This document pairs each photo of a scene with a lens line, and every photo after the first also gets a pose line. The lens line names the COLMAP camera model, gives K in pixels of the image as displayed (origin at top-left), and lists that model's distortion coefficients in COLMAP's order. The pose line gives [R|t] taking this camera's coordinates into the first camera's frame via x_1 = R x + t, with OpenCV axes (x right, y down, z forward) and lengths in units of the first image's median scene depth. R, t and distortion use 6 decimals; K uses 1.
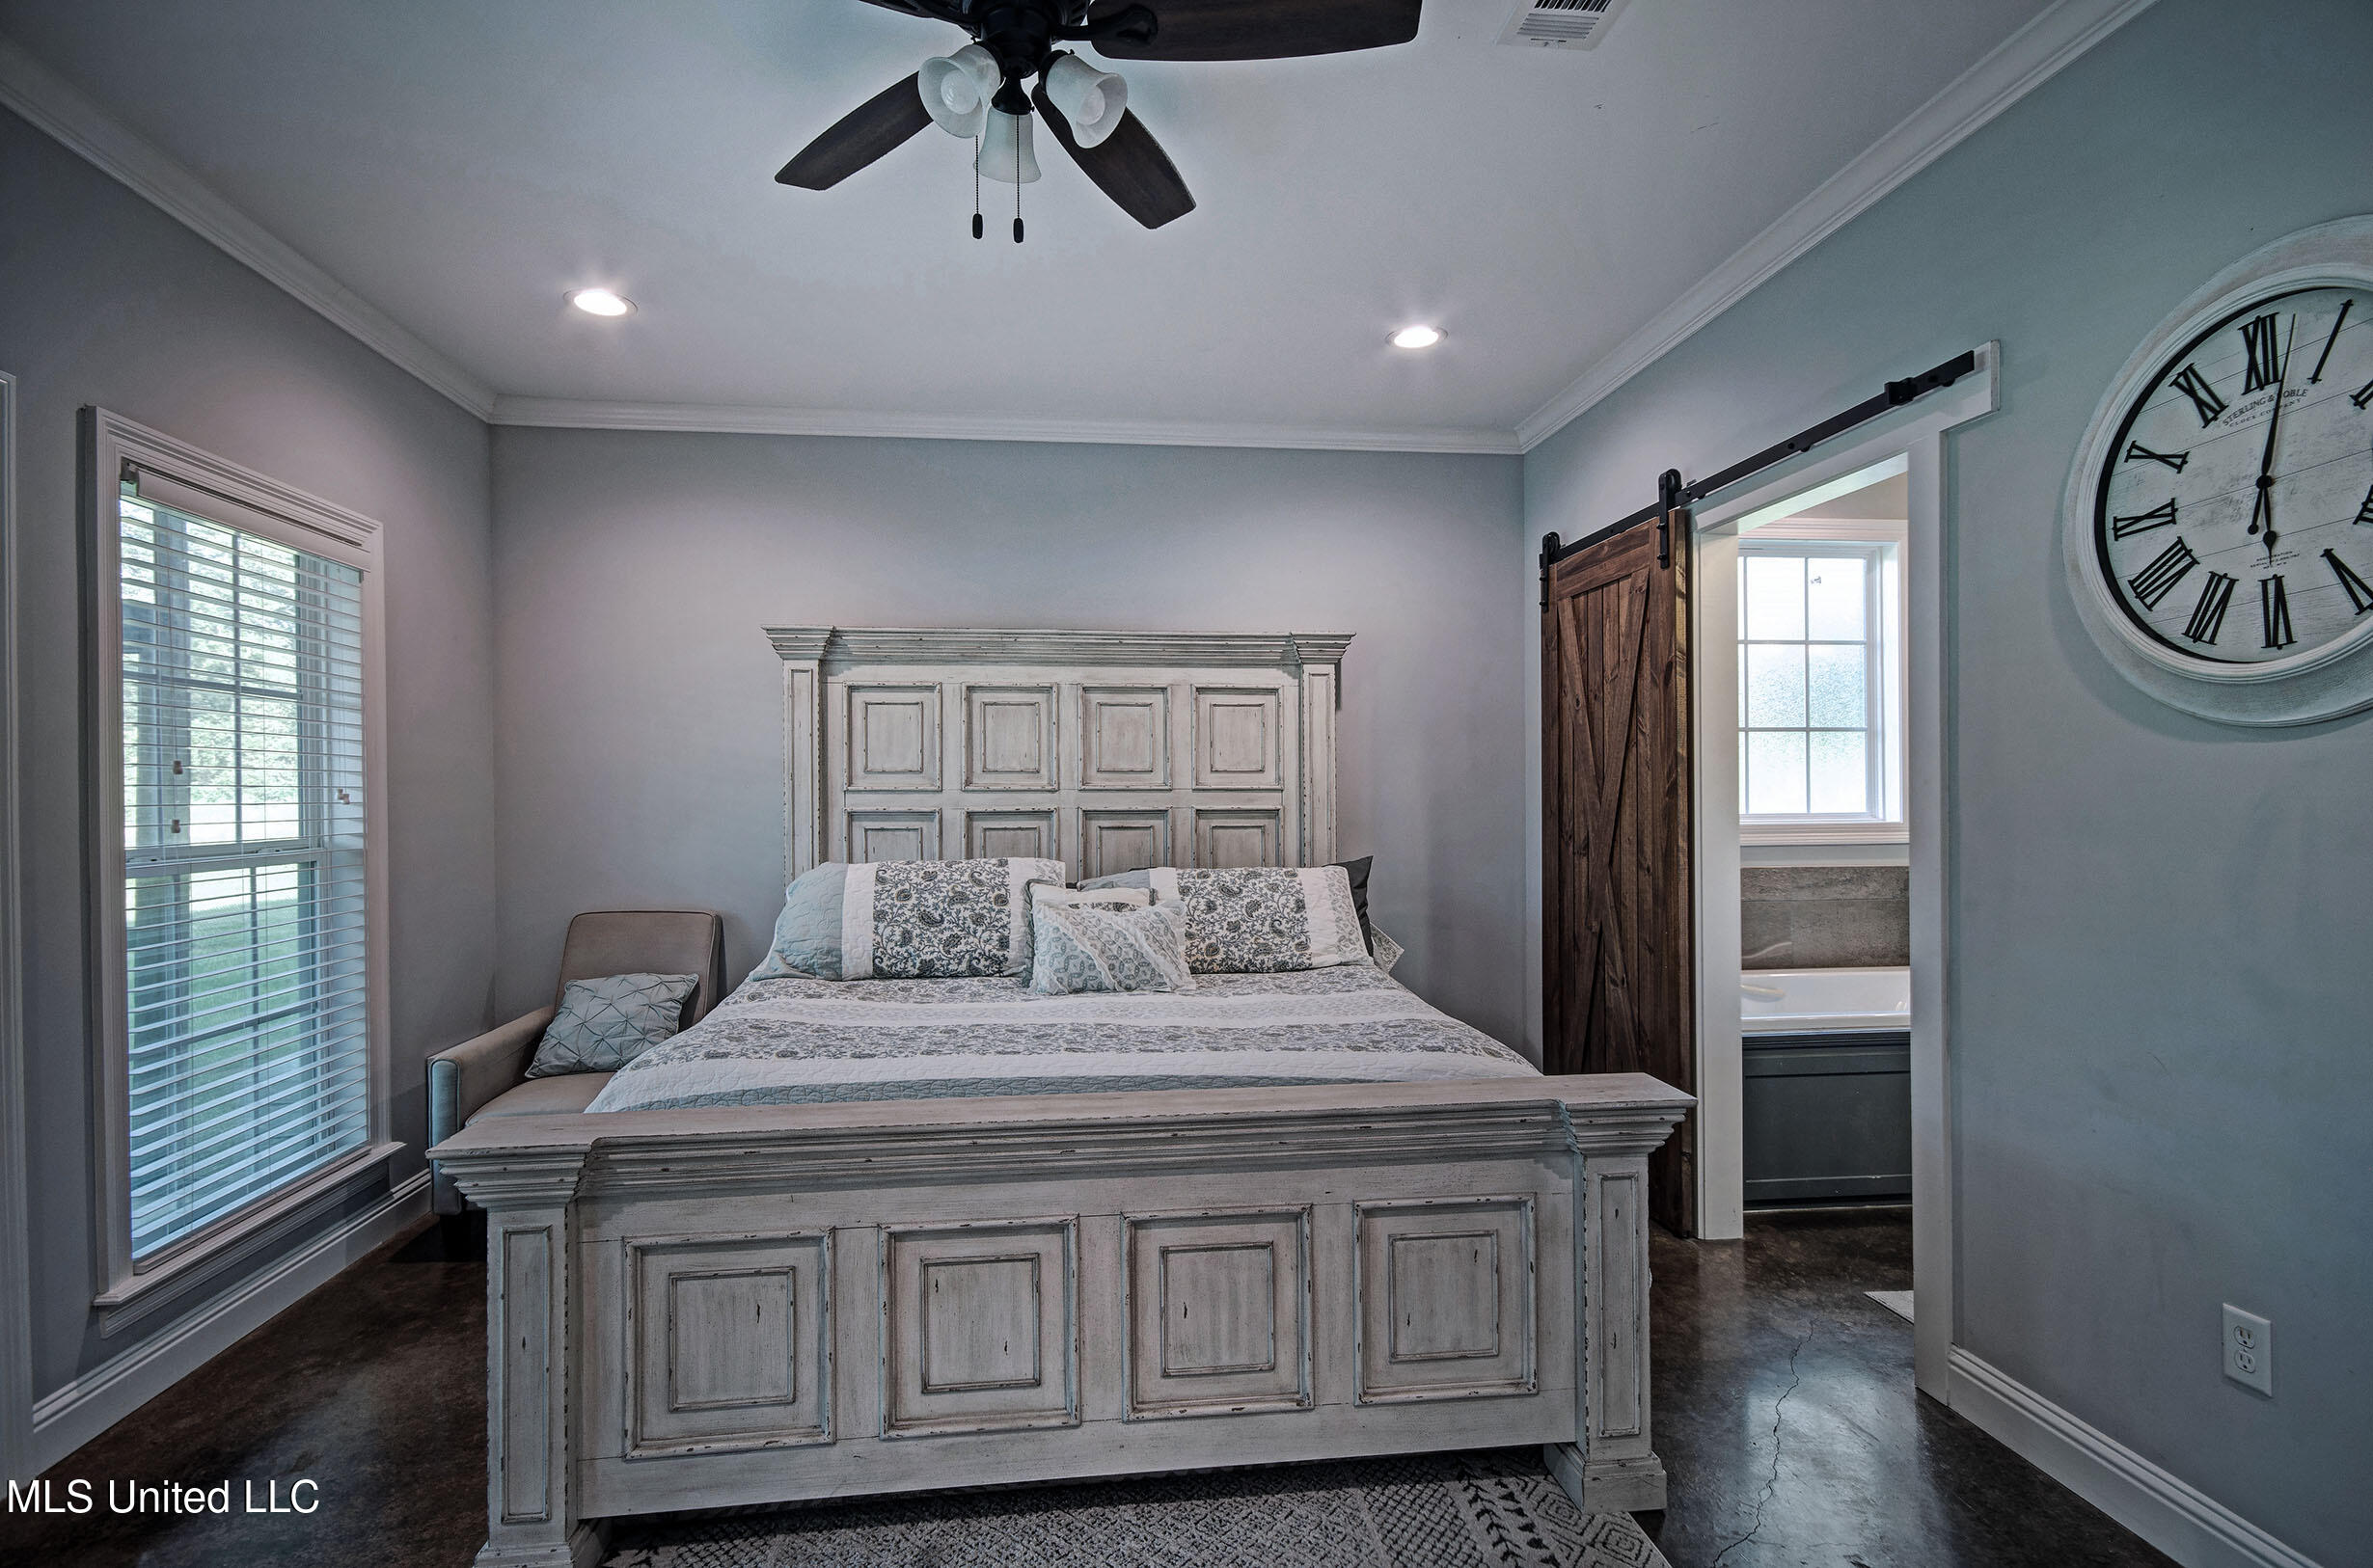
lens RADIAL K [[1121.5, 0, 1182.6], [0, 1121.5, 796.1], [0, 0, 1]] dist [-0.001610, -0.000103]
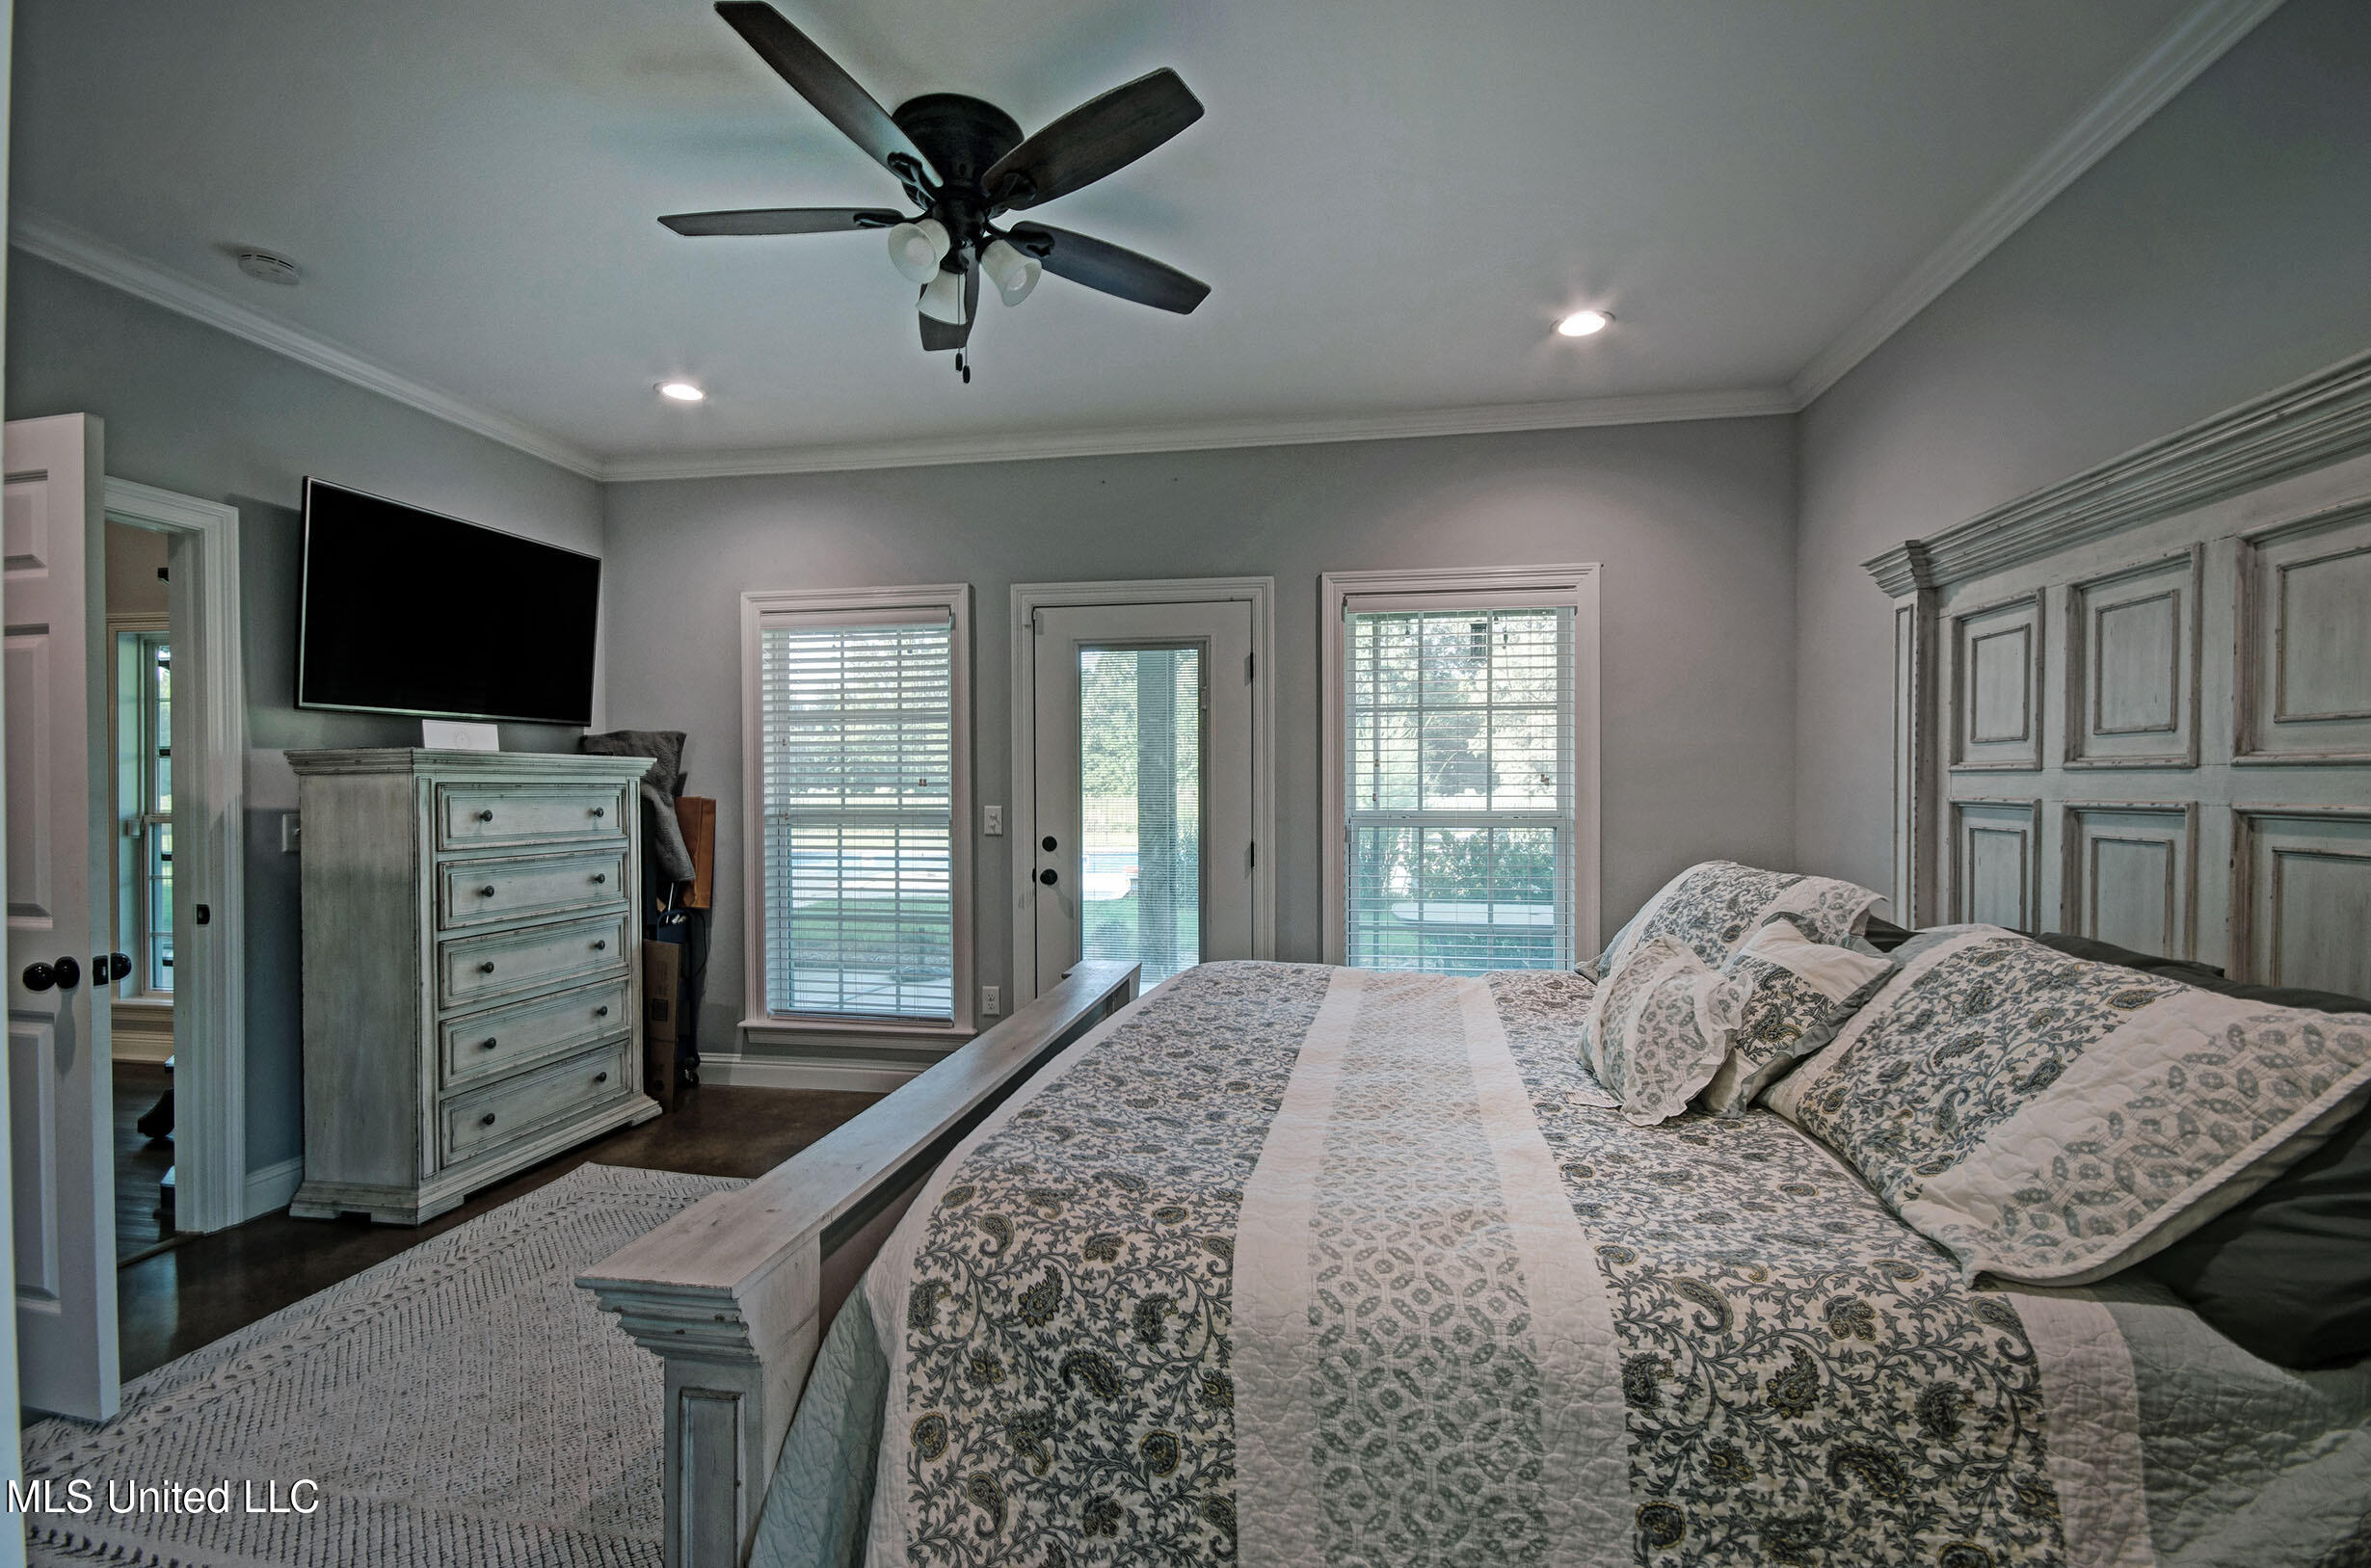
lens RADIAL K [[1044.7, 0, 1180.9], [0, 1044.7, 790.6], [0, 0, 1]] dist [0.017748, -0.000172]
pose [[-0.282042, 0.008400, -0.959365, 0.444465], [-0.002293, 0.999953, 0.009429, 0.001855], [0.959399, 0.004859, -0.282010, 0.719063]]
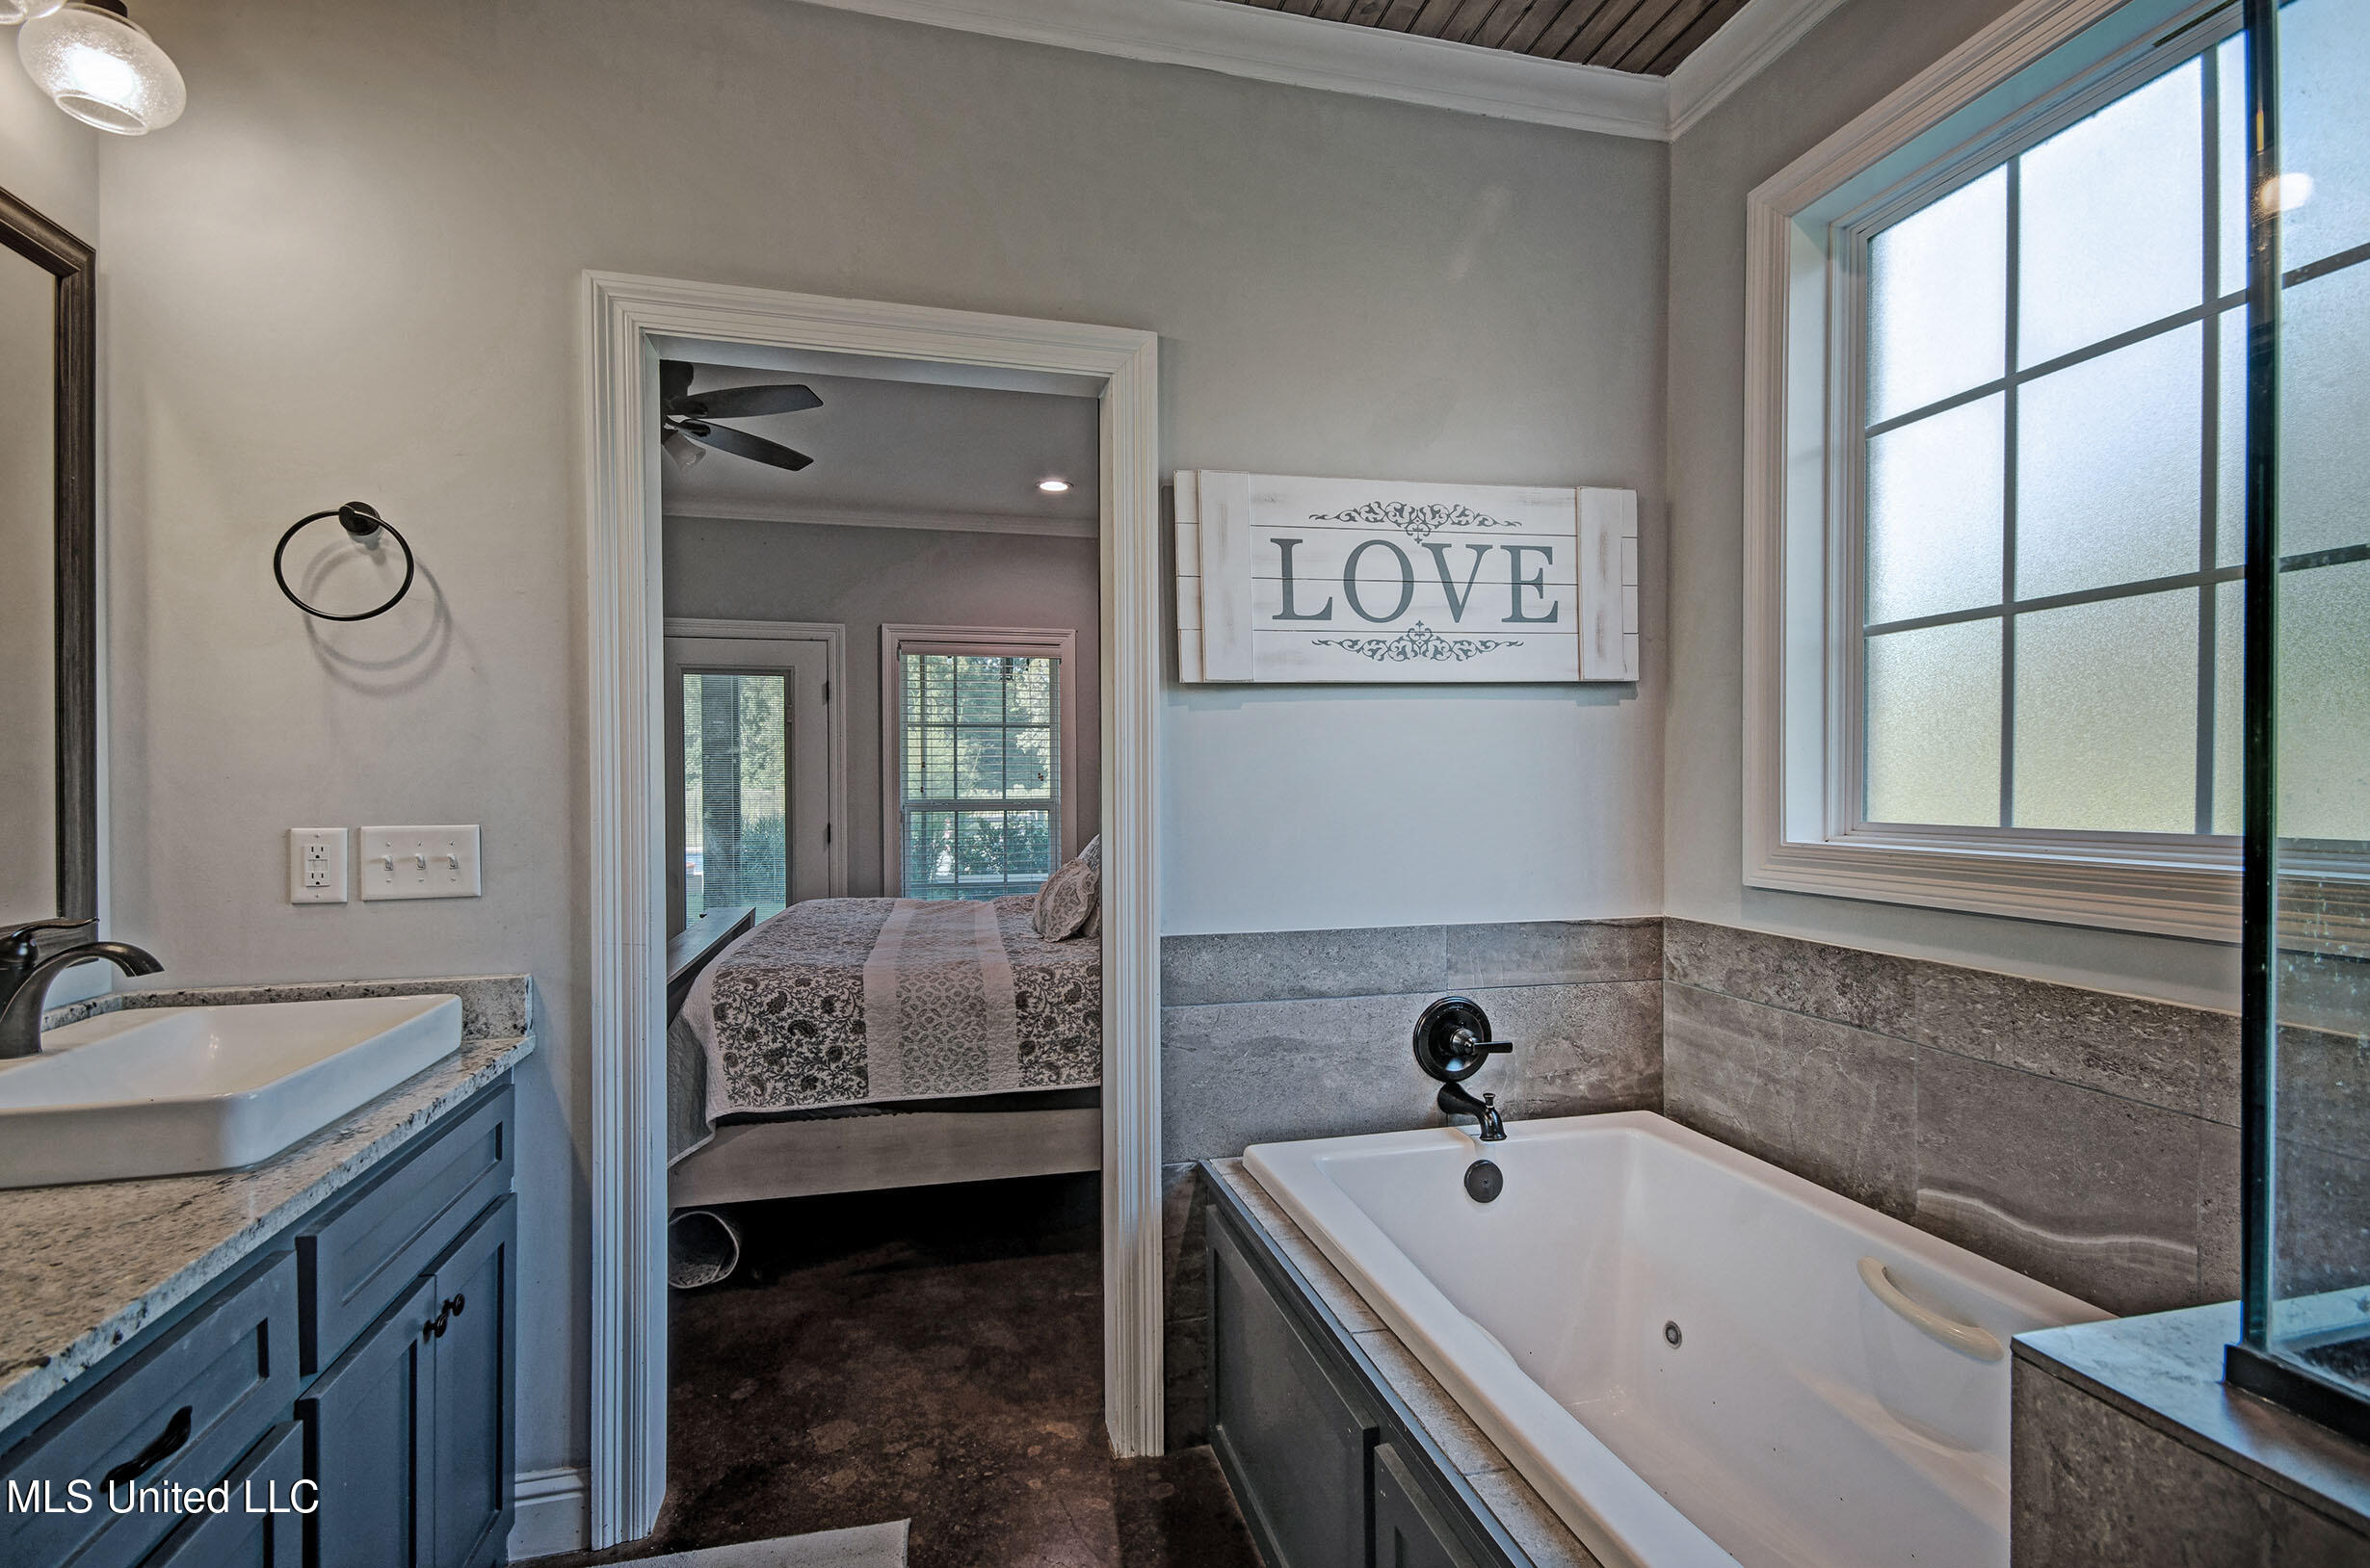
lens RADIAL K [[1120.1, 0, 1181.1], [0, 1120.1, 796.0], [0, 0, 1]] dist [-0.001610, -0.000103]
pose [[0.124590, 0.016779, -0.992066, 0.930701], [-0.003589, 0.999858, 0.016460, 0.000361], [0.992202, 0.001510, 0.124633, 0.768493]]
